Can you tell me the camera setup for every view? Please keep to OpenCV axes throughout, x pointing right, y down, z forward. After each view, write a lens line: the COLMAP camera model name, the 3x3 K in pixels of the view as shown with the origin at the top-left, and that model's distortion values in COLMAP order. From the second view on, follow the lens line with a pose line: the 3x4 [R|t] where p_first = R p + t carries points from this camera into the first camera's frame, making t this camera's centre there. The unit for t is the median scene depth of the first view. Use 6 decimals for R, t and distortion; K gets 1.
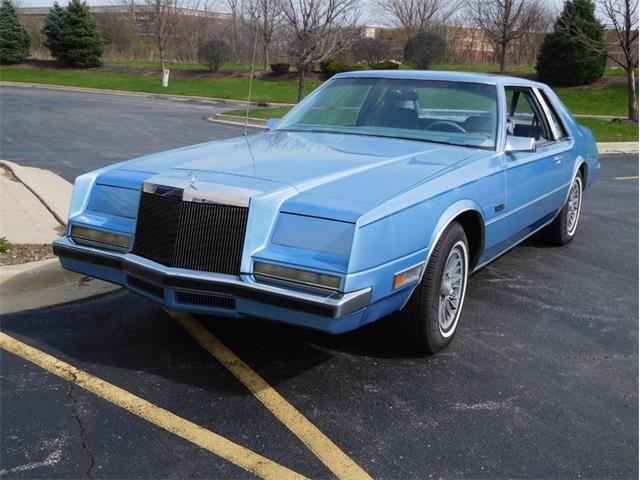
lens RADIAL K [[736.6, 0, 315.2], [0, 736.6, 238.0], [0, 0, 1]] dist [0.001345, 0.000000]
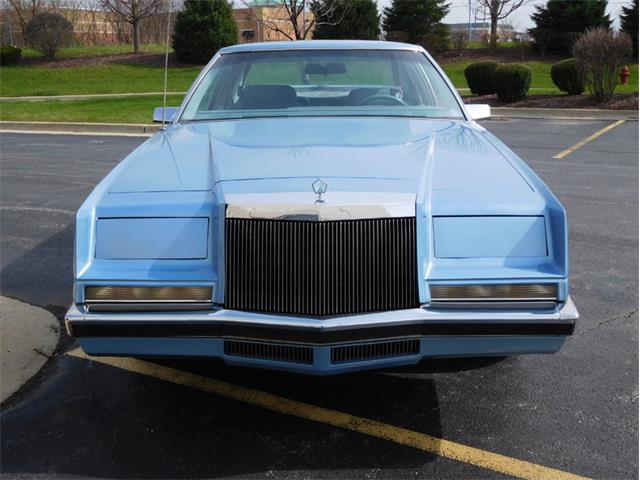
lens RADIAL K [[736.6, 0, 320.2], [0, 736.6, 240.5], [0, 0, 1]] dist [0.001345, 0.000000]
pose [[0.862244, -0.162549, 0.479701, -0.456372], [0.149815, 0.986574, 0.065020, -0.068408], [-0.483829, 0.015803, 0.875020, 0.329760]]
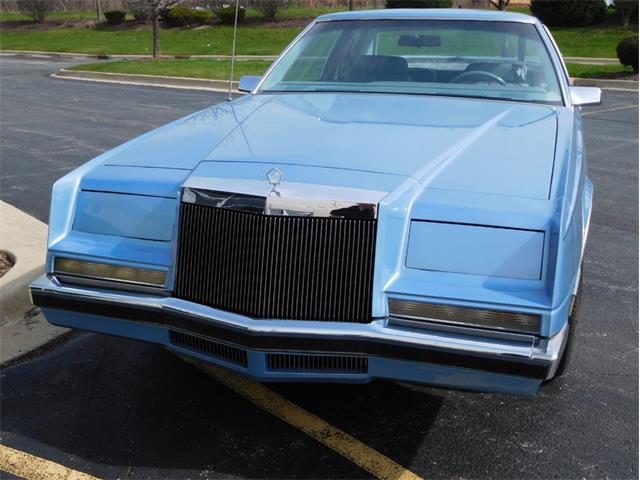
lens RADIAL K [[736.6, 0, 319.4], [0, 736.6, 239.6], [0, 0, 1]] dist [0.001345, 0.000000]
pose [[0.973246, -0.089566, 0.211589, -0.238302], [0.074401, 0.994127, 0.078594, -0.066724], [-0.217385, -0.060749, 0.974194, 0.311058]]
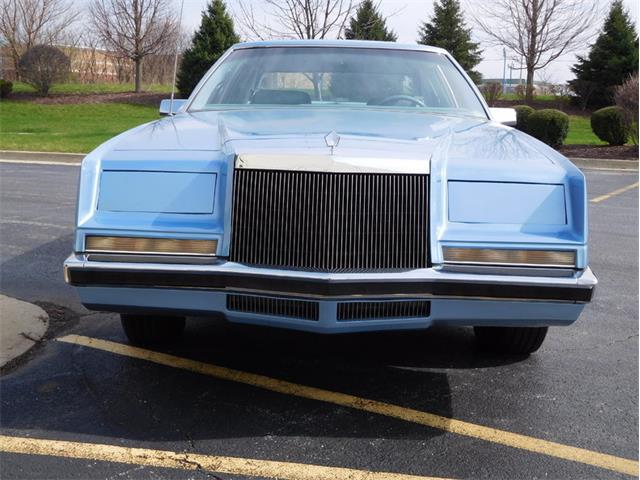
lens RADIAL K [[827.9, 0, 322.5], [0, 827.9, 240.1], [0, 0, 1]] dist [0.007323, 0.000000]
pose [[0.872611, -0.087089, 0.480589, -0.494079], [0.112409, 0.993370, -0.024092, 0.026577], [-0.475305, 0.075046, 0.876615, 0.284113]]
